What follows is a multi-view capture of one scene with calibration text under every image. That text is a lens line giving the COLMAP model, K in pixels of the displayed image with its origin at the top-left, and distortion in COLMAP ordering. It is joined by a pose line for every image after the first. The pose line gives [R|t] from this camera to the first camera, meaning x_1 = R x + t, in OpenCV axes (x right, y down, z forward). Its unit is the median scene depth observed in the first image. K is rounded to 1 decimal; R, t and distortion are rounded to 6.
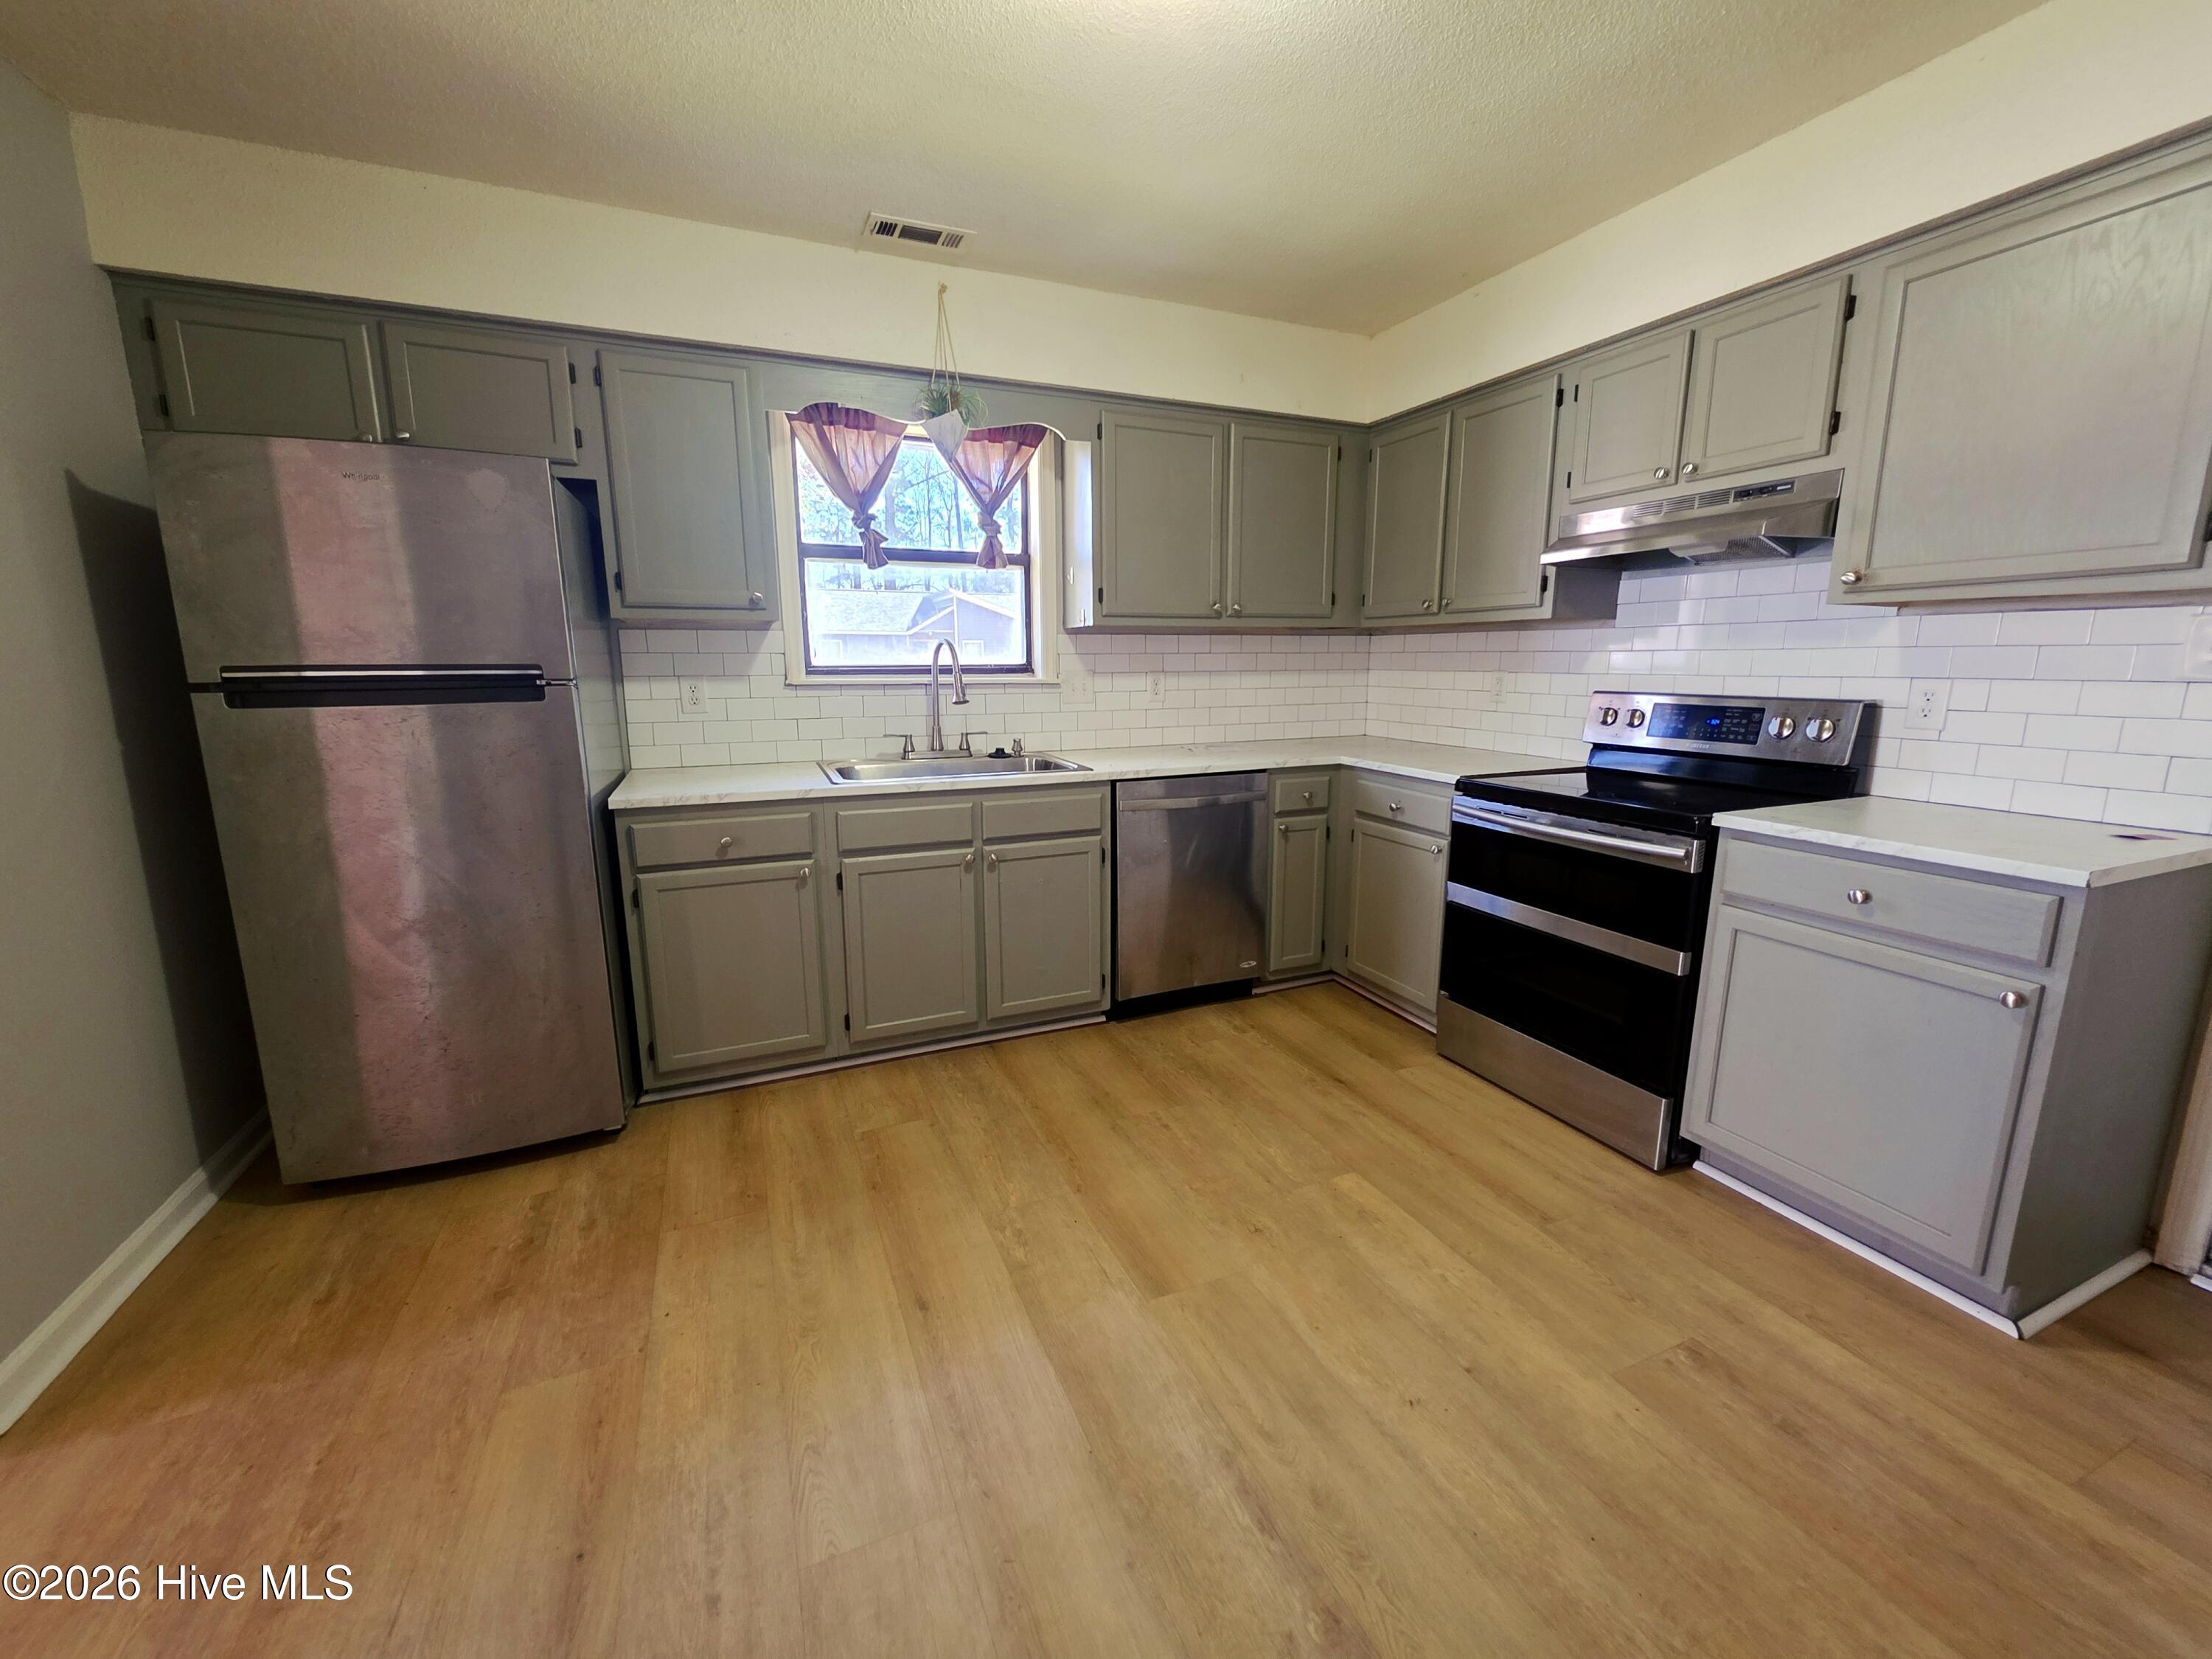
lens RADIAL K [[883.0, 0, 1107.7], [0, 883.0, 815.3], [0, 0, 1]] dist [0.005721, -0.000028]
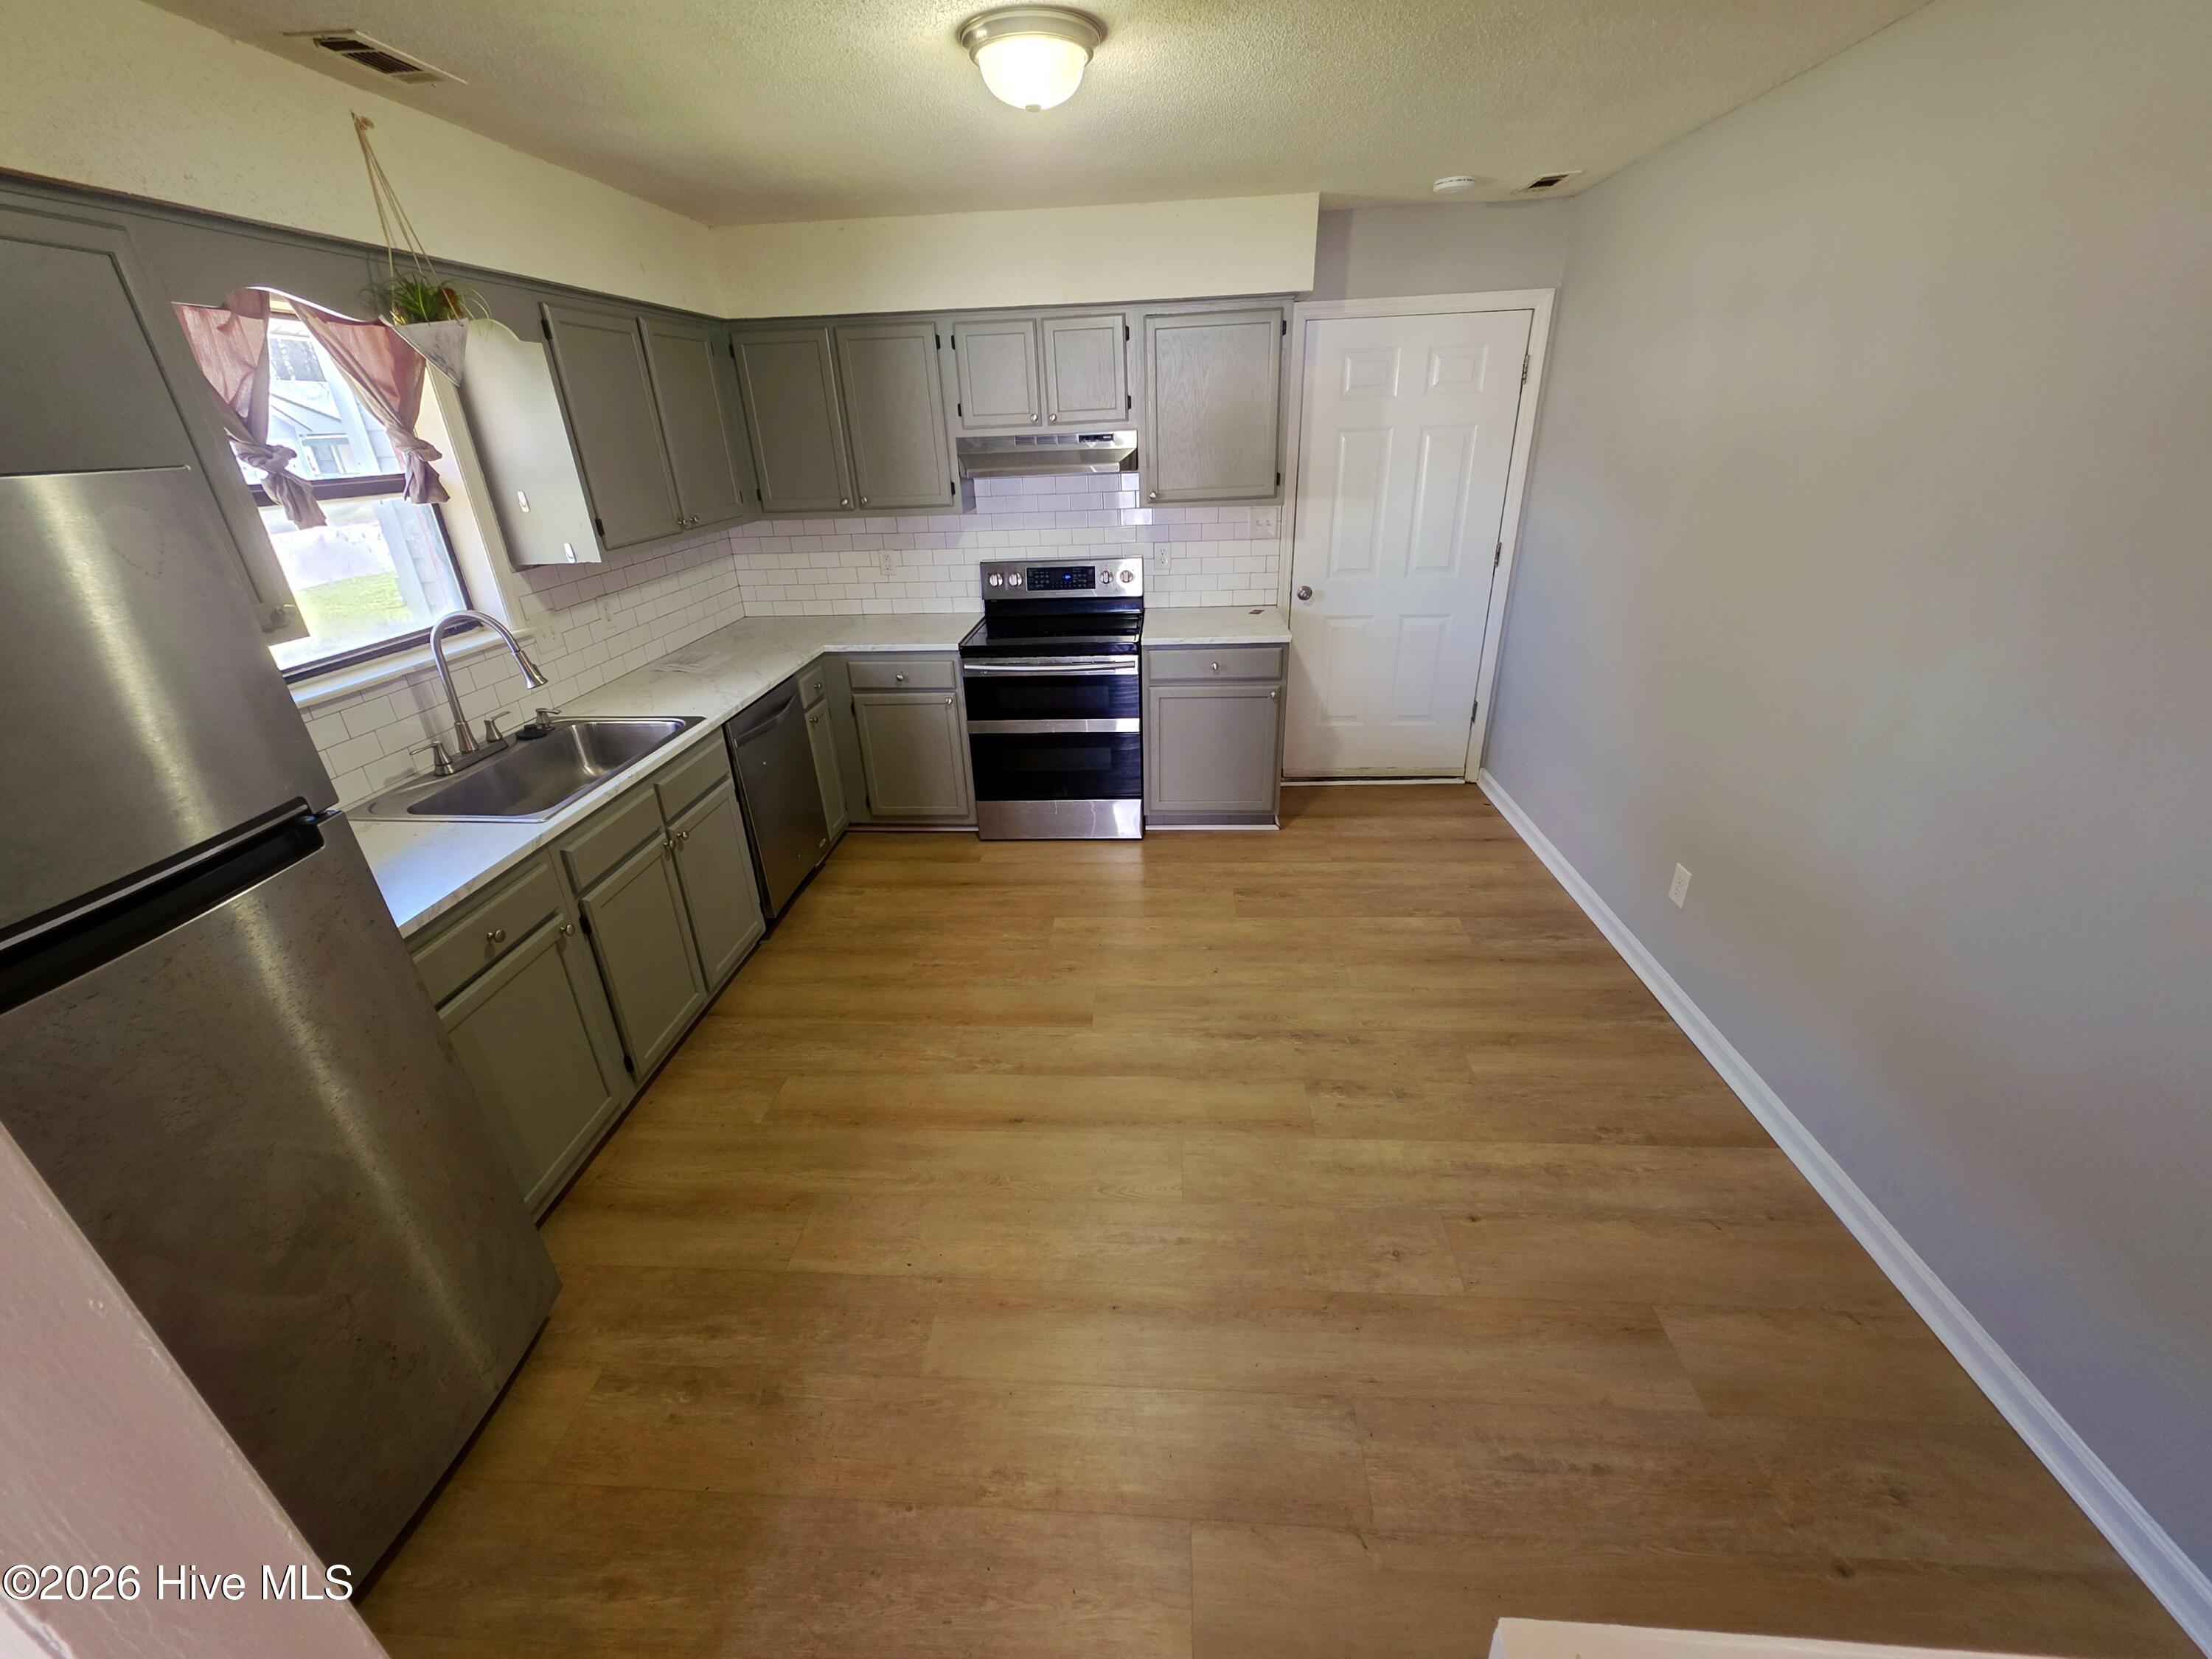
lens RADIAL K [[882.7, 0, 1113.9], [0, 882.7, 827.2], [0, 0, 1]] dist [-0.001111, -0.000213]
pose [[0.455694, -0.385457, 0.802350, -0.709385], [0.189495, 0.922725, 0.335663, -0.199819], [-0.869733, -0.000918, 0.493523, 0.127206]]
